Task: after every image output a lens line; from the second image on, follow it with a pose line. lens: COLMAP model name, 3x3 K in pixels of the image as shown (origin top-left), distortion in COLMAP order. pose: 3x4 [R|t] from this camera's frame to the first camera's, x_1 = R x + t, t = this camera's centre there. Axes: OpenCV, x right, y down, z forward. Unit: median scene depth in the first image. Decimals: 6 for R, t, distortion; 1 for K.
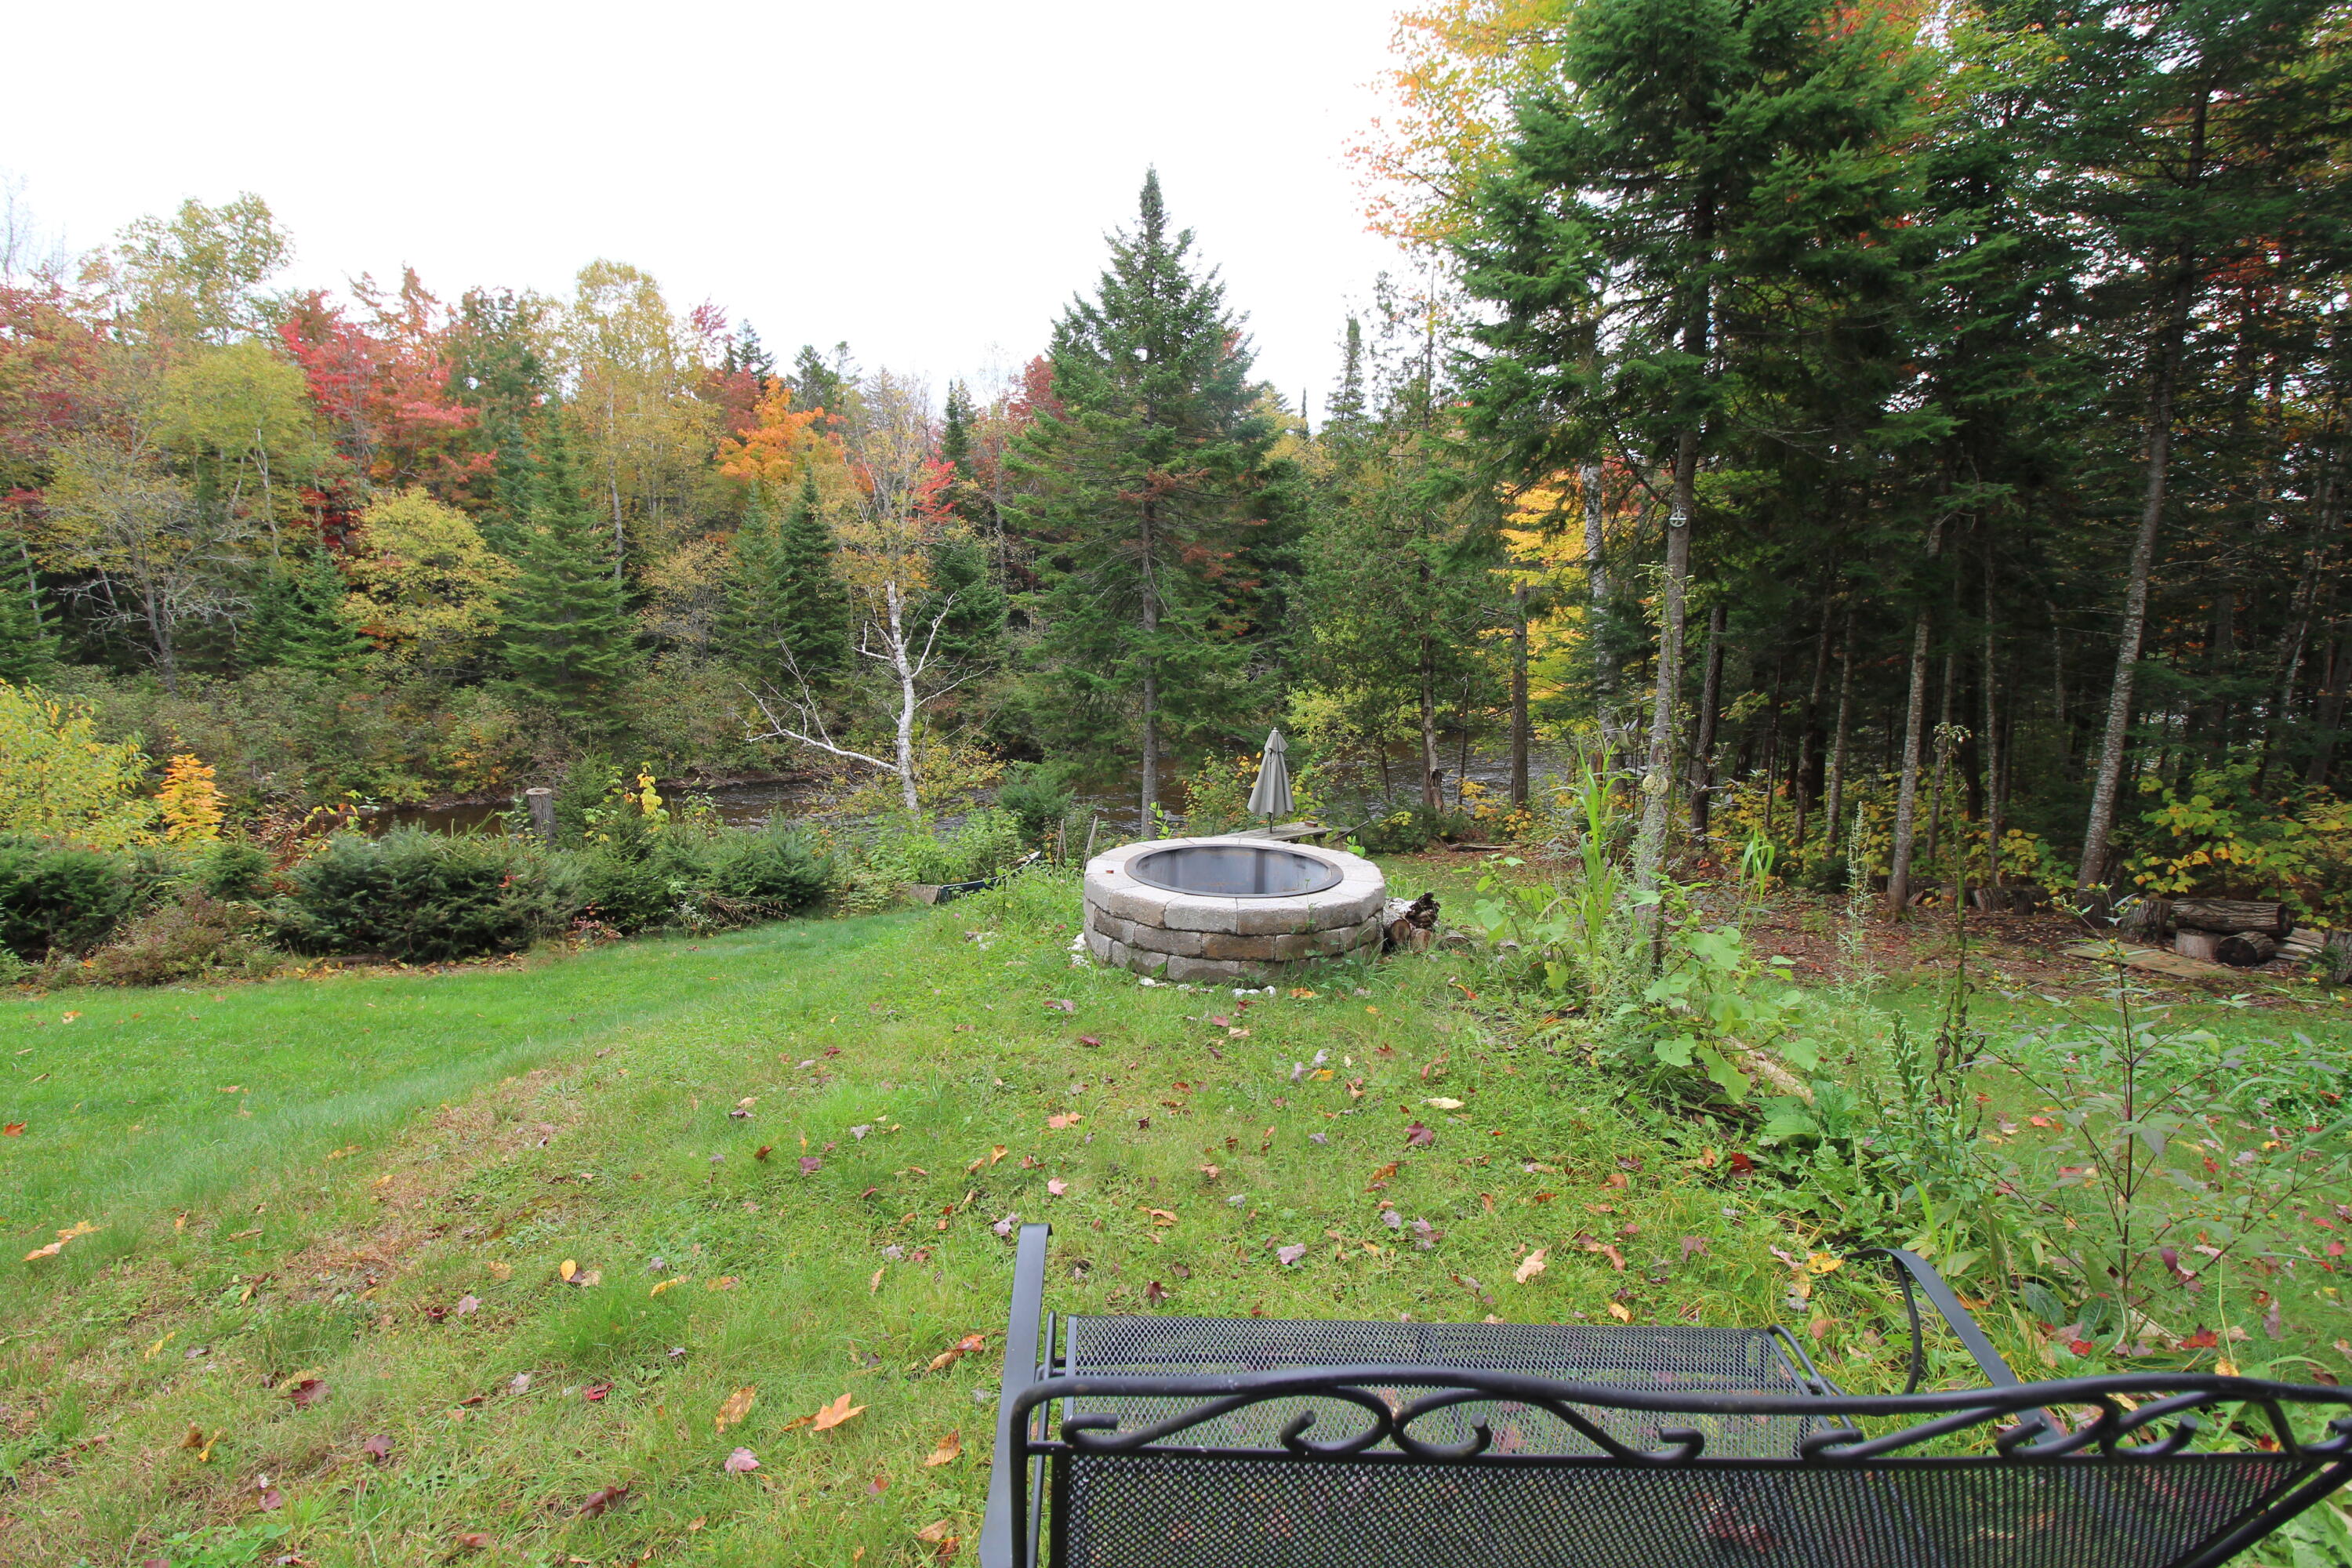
lens RADIAL K [[1084.7, 0, 1165.2], [0, 1084.7, 764.7], [0, 0, 1]] dist [-0.000132, -0.013083]
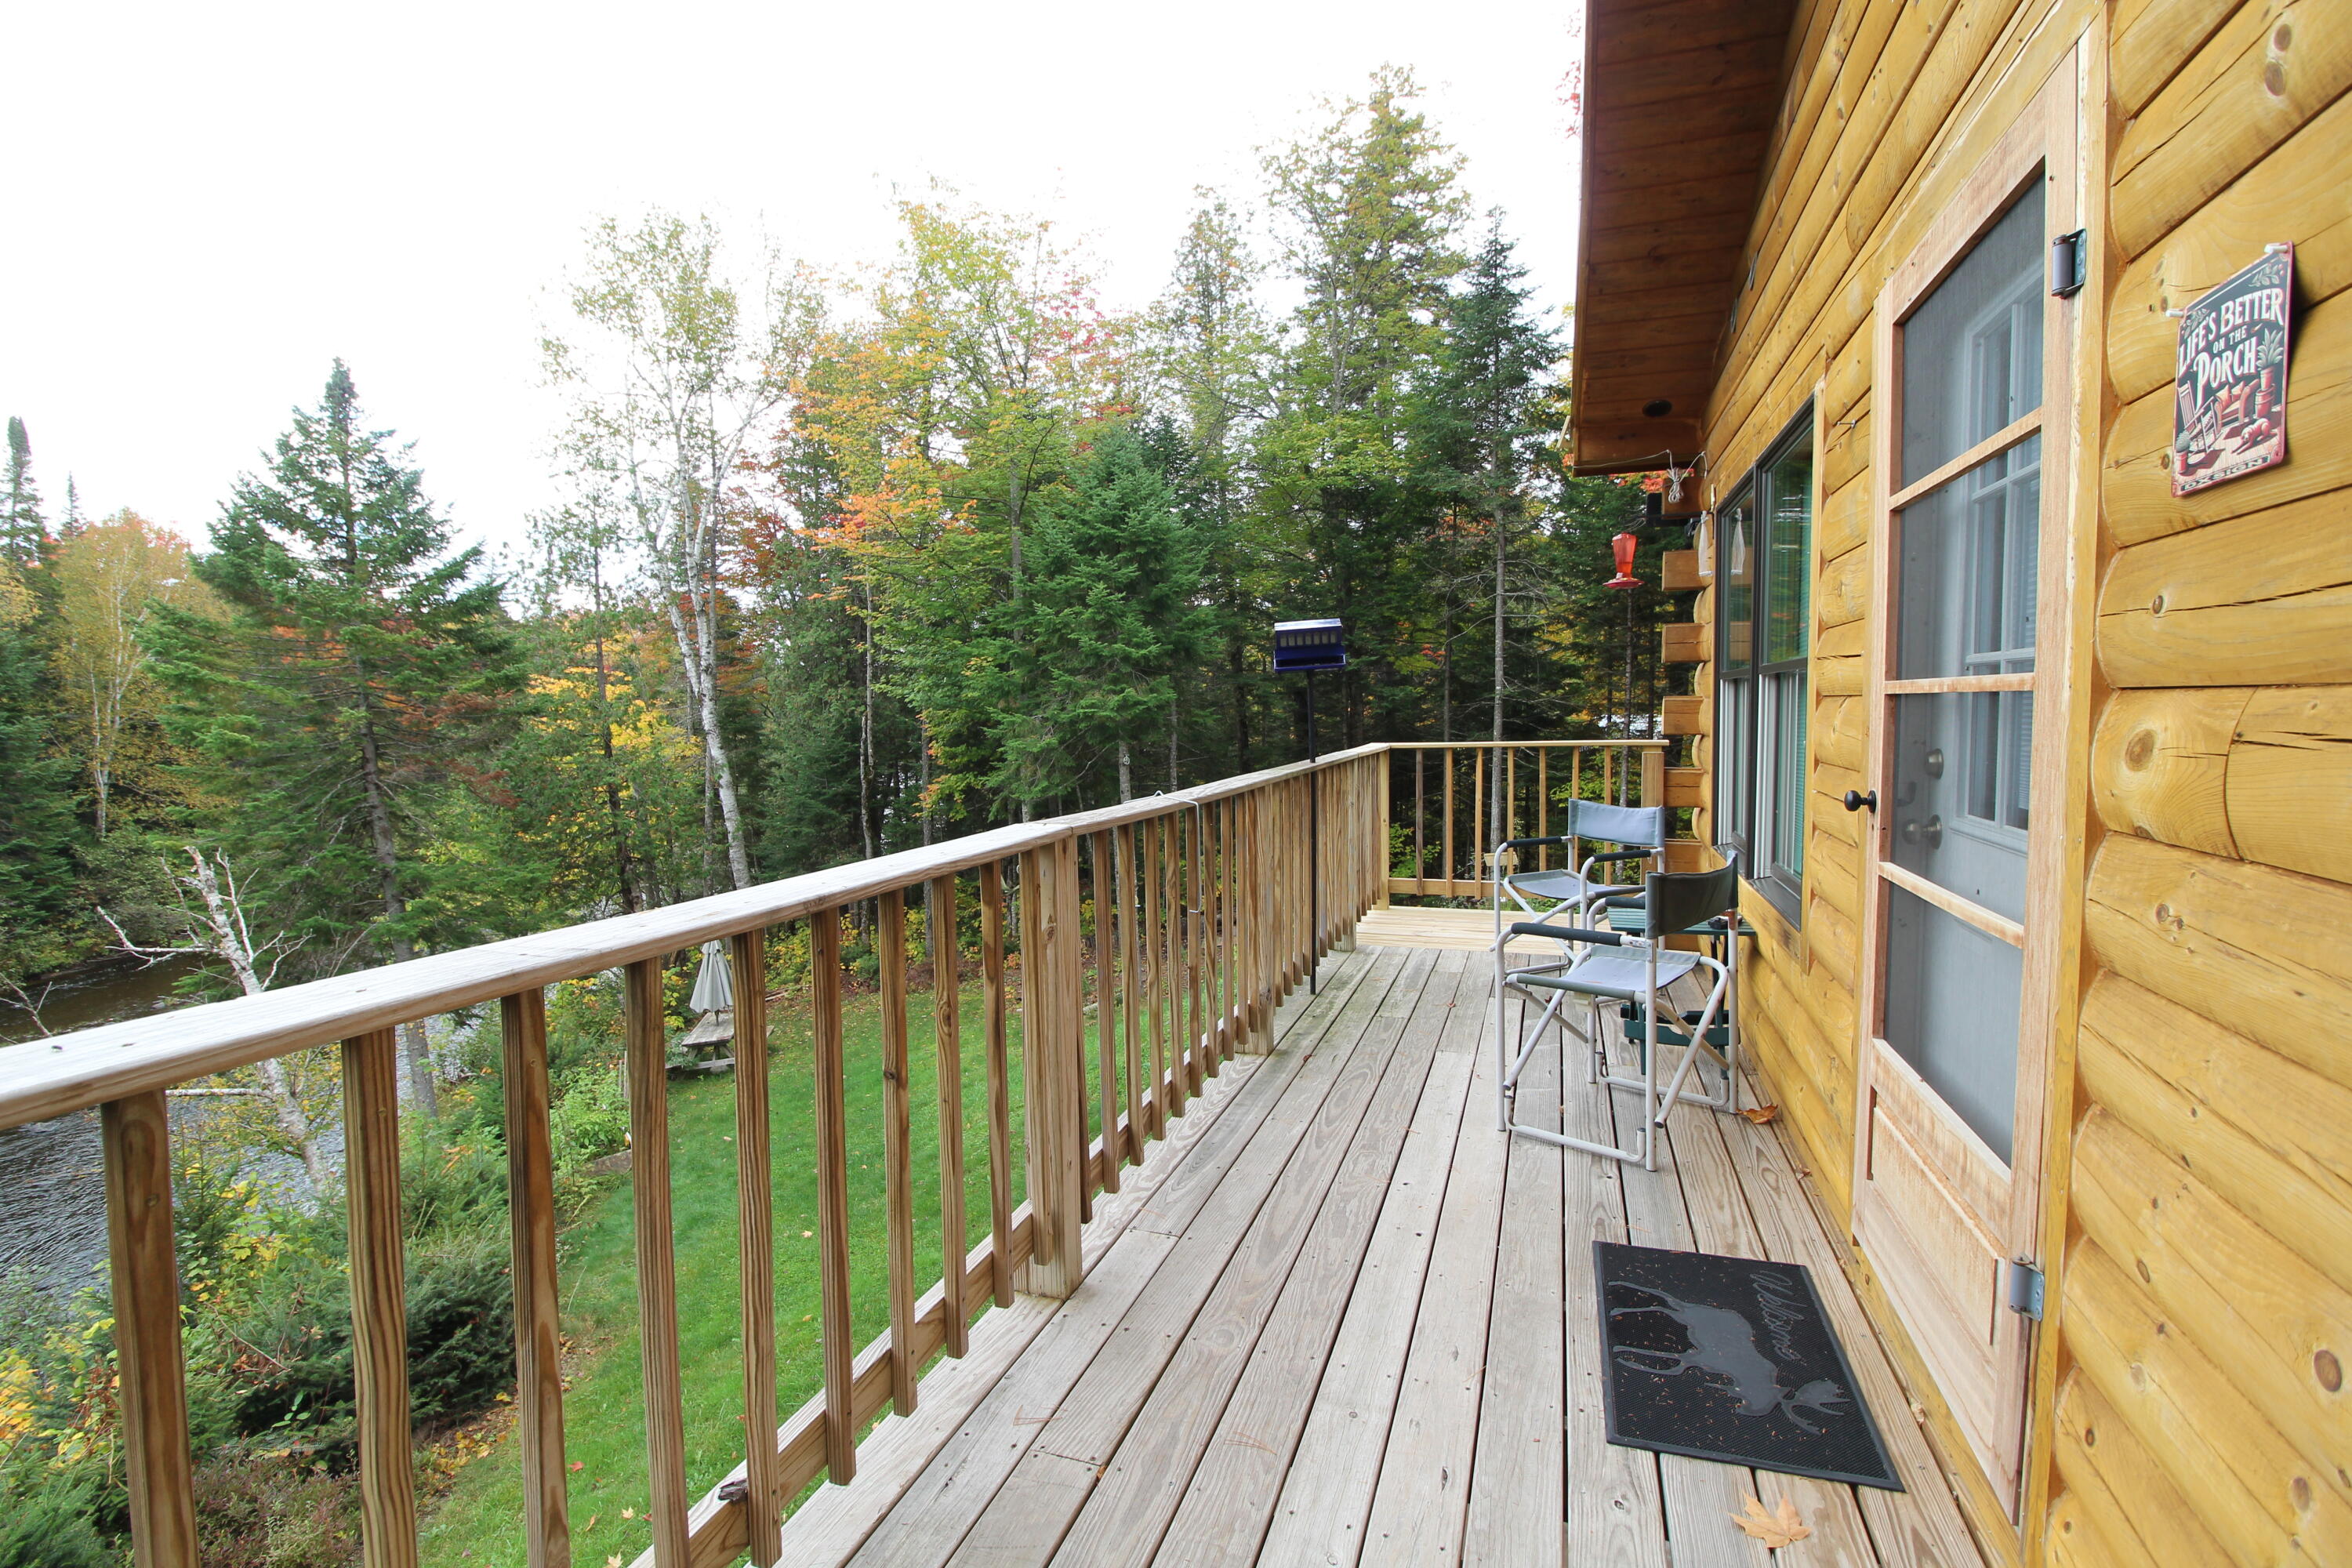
lens RADIAL K [[1084.7, 0, 1166.2], [0, 1084.7, 771.1], [0, 0, 1]] dist [-0.000132, -0.013083]
pose [[0.407706, -0.069205, 0.910487, -0.275723], [0.174809, 0.984596, -0.003439, -0.042751], [-0.896224, 0.160563, 0.413523, 0.035531]]
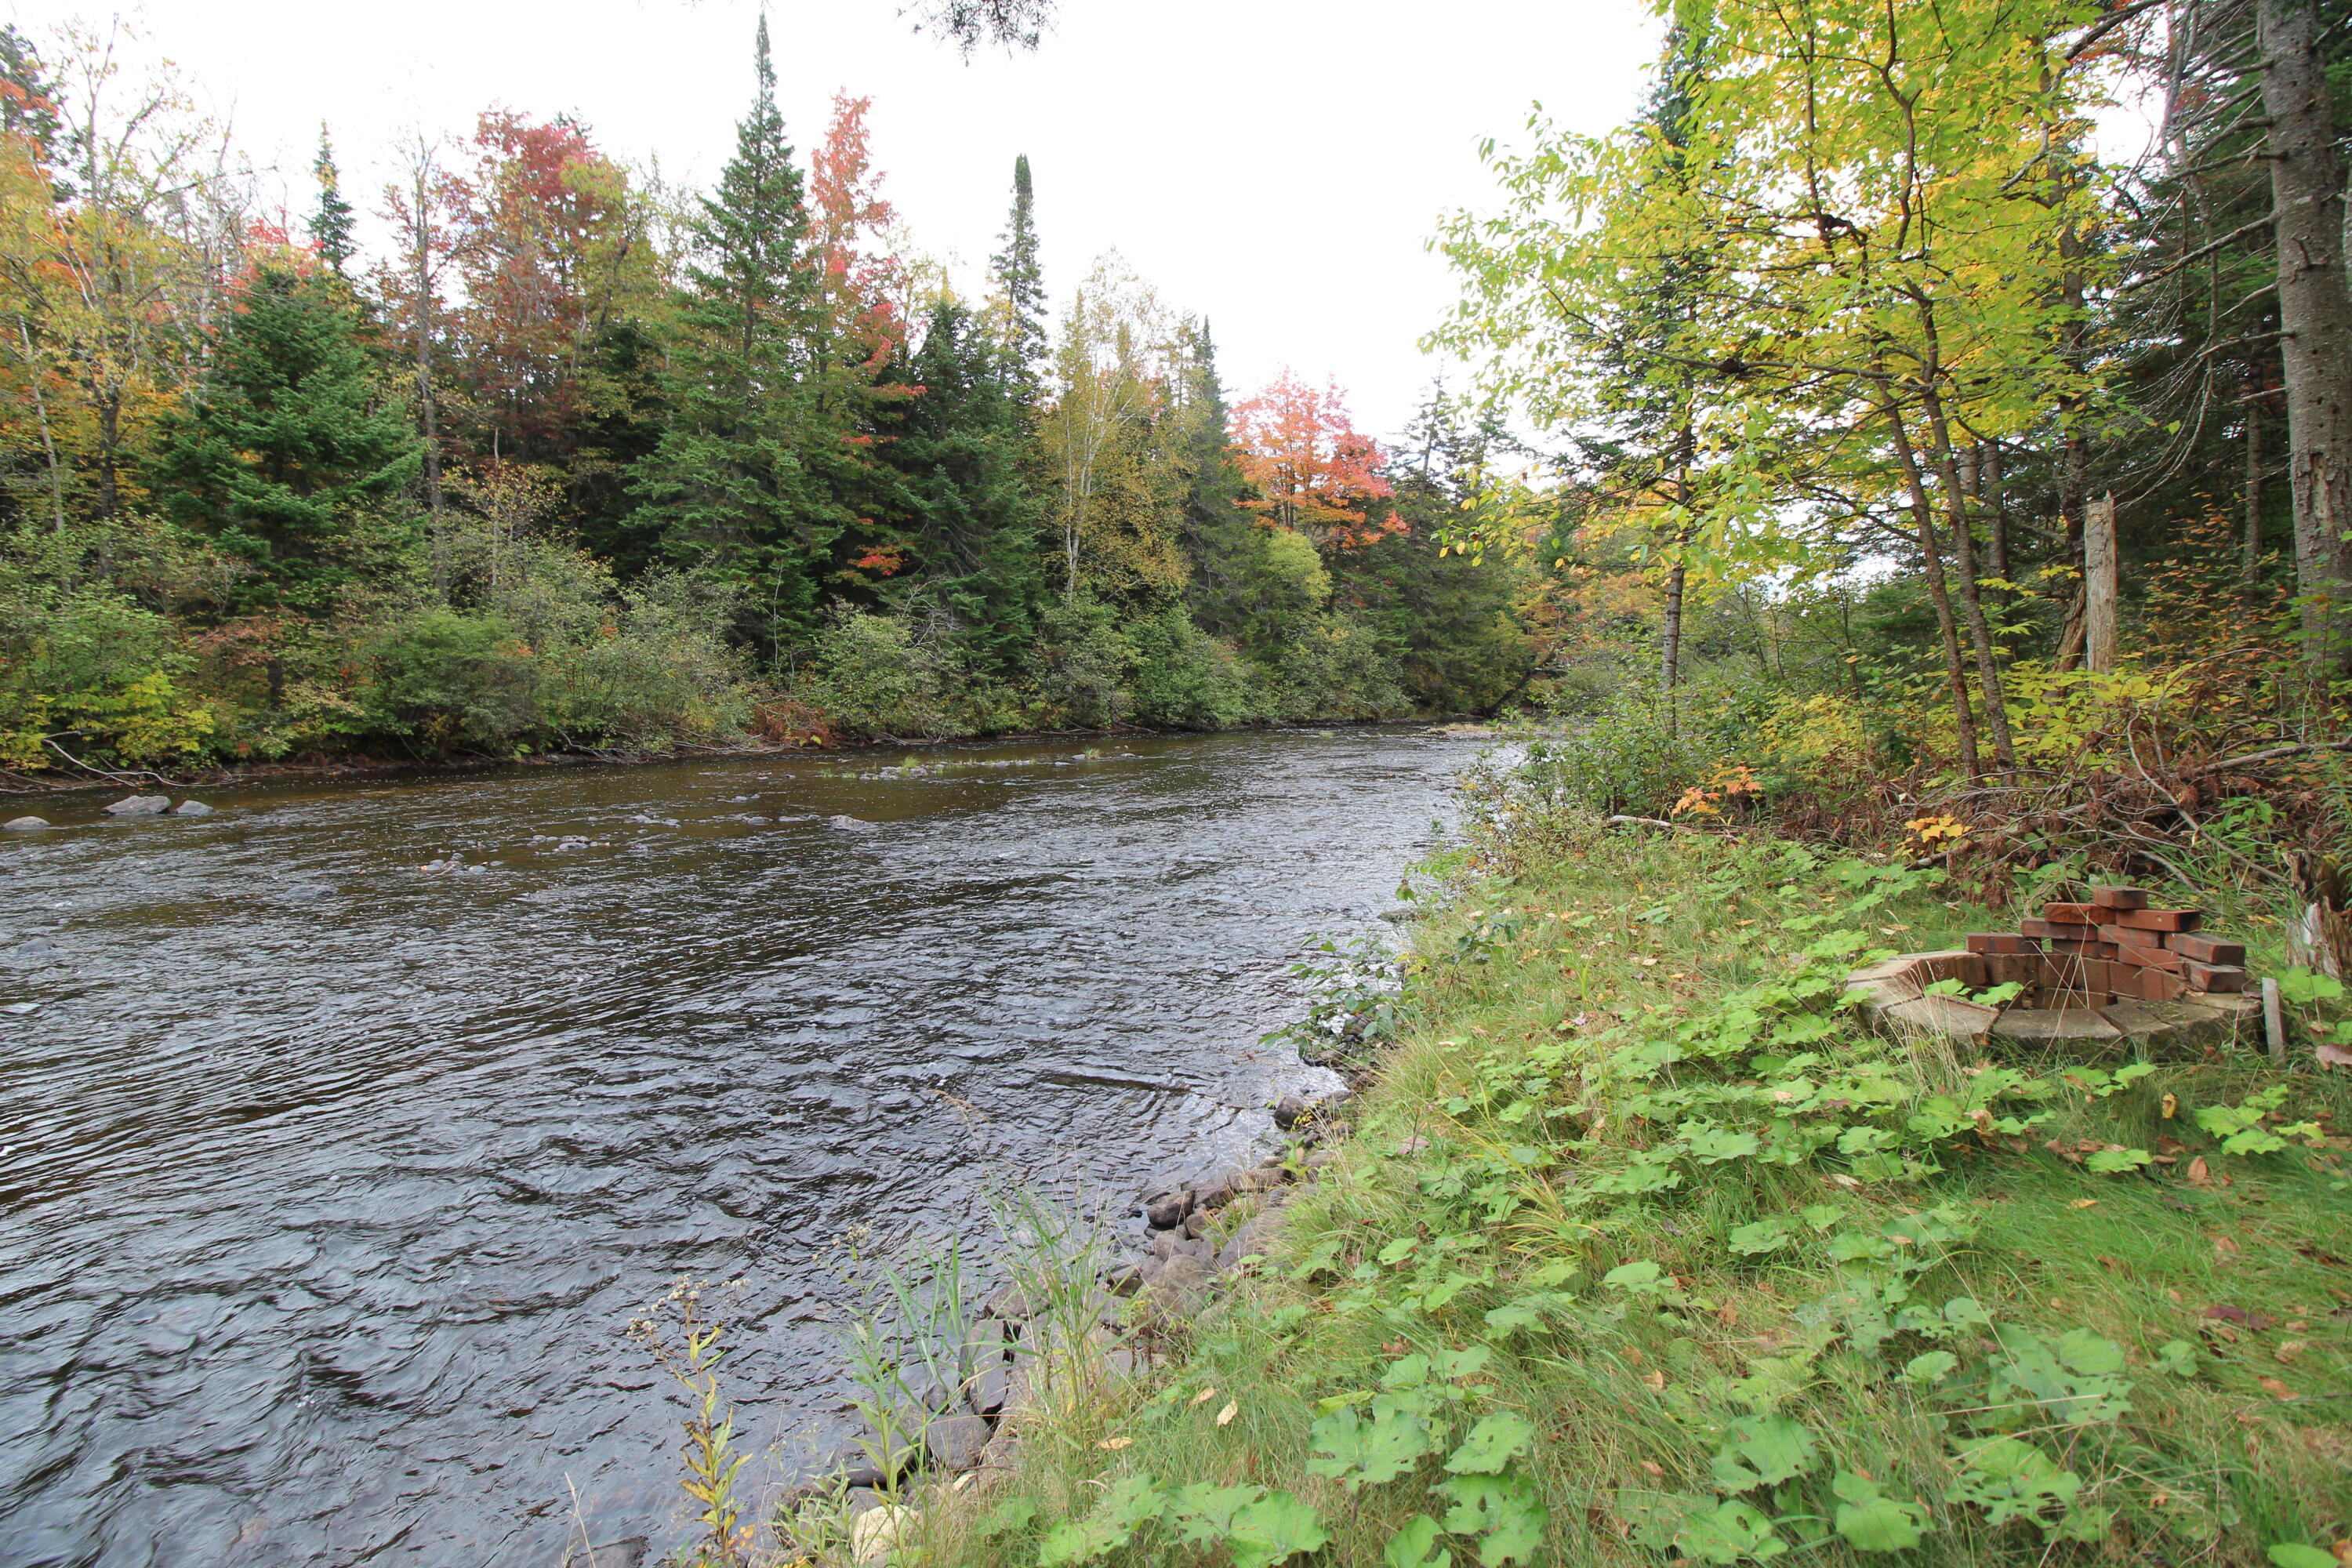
lens RADIAL K [[1084.7, 0, 1163.4], [0, 1084.7, 763.9], [0, 0, 1]] dist [-0.000132, -0.013083]
pose [[0.920480, -0.031111, 0.389548, -0.039799], [0.066111, 0.994855, -0.076762, 0.057686], [-0.385156, 0.096411, 0.917802, 0.532690]]
